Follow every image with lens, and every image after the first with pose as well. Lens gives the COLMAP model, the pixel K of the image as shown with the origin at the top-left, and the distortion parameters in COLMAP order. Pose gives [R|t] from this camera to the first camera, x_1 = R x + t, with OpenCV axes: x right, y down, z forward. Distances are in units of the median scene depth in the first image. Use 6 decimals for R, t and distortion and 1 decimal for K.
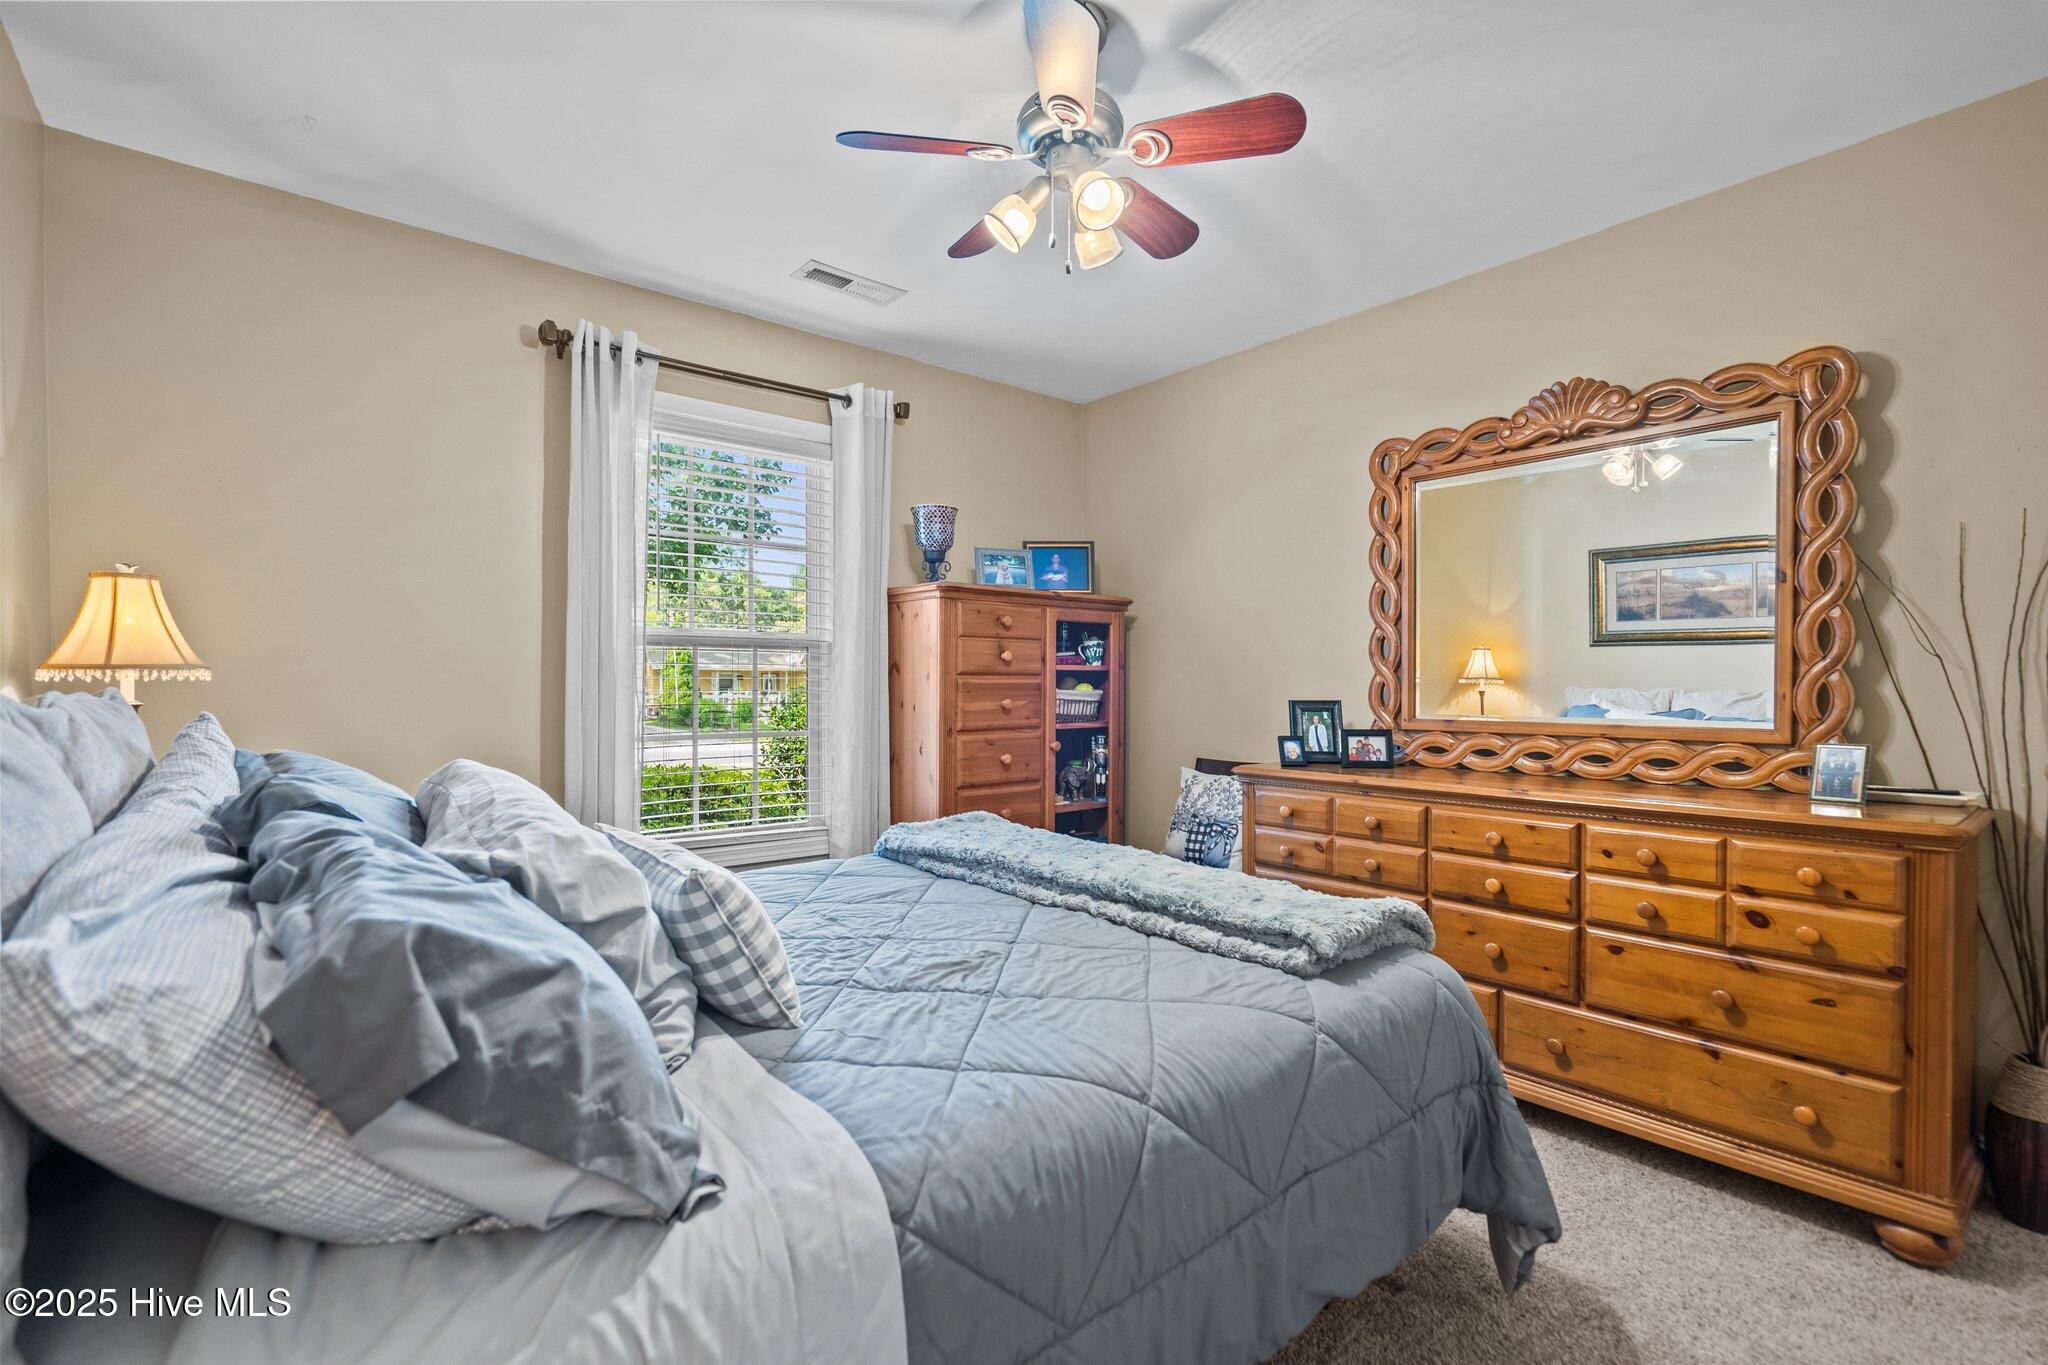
lens RADIAL K [[942.4, 0, 1020.1], [0, 942.4, 702.7], [0, 0, 1]] dist [-0.001080, 0.000488]
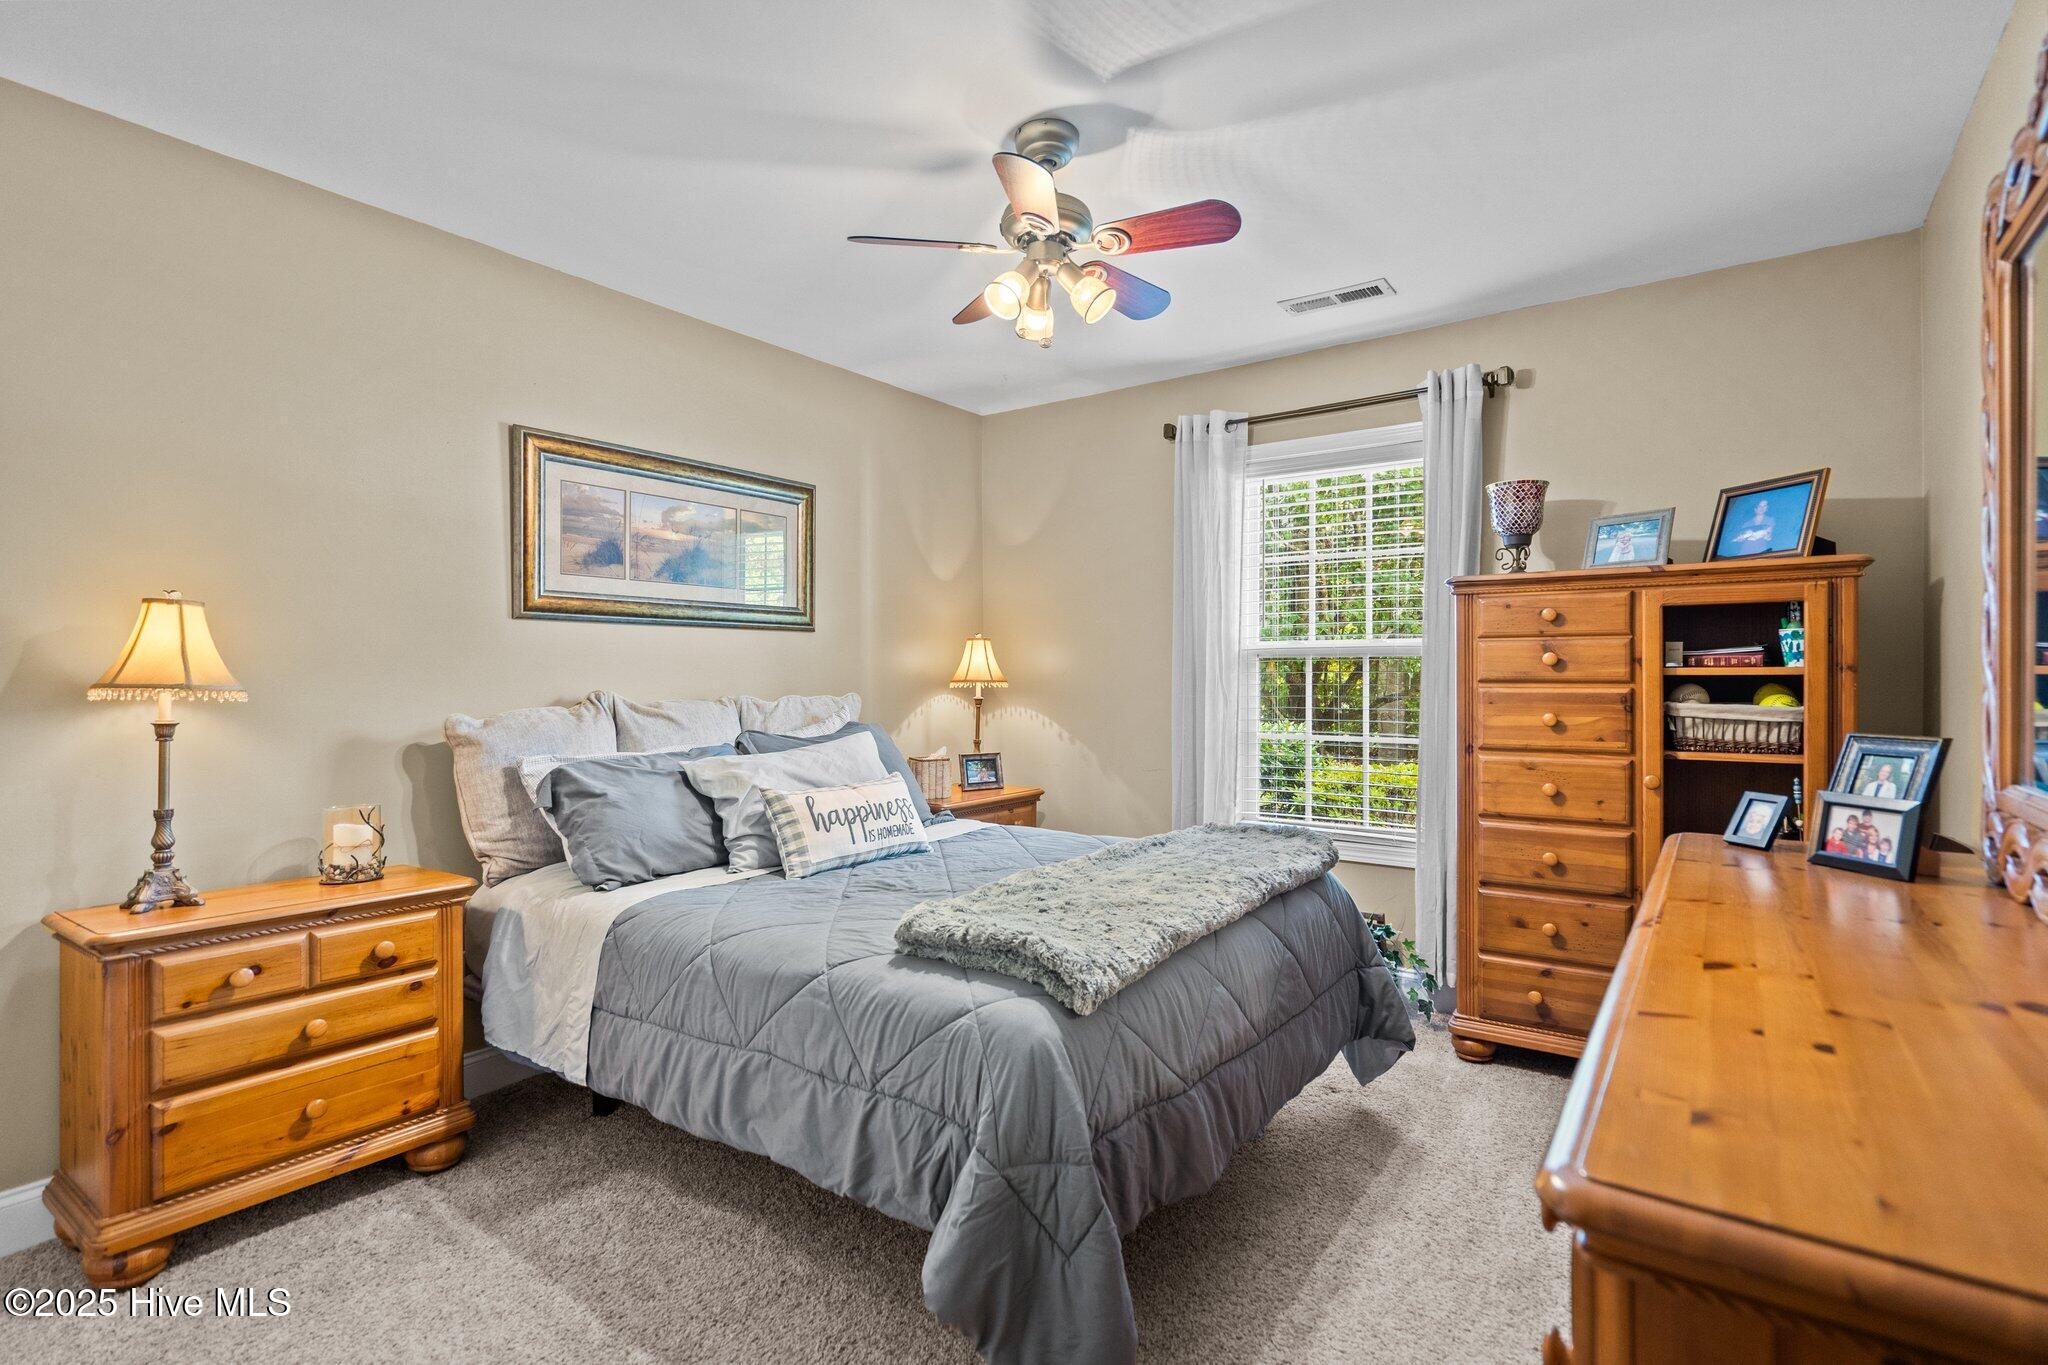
lens RADIAL K [[942.4, 0, 1020.1], [0, 942.4, 702.7], [0, 0, 1]] dist [-0.001080, 0.000488]
pose [[0.243853, 0.023831, -0.969519, 0.643069], [-0.019307, 0.999619, 0.019714, -0.019820], [0.969620, 0.013911, 0.244220, 0.379465]]
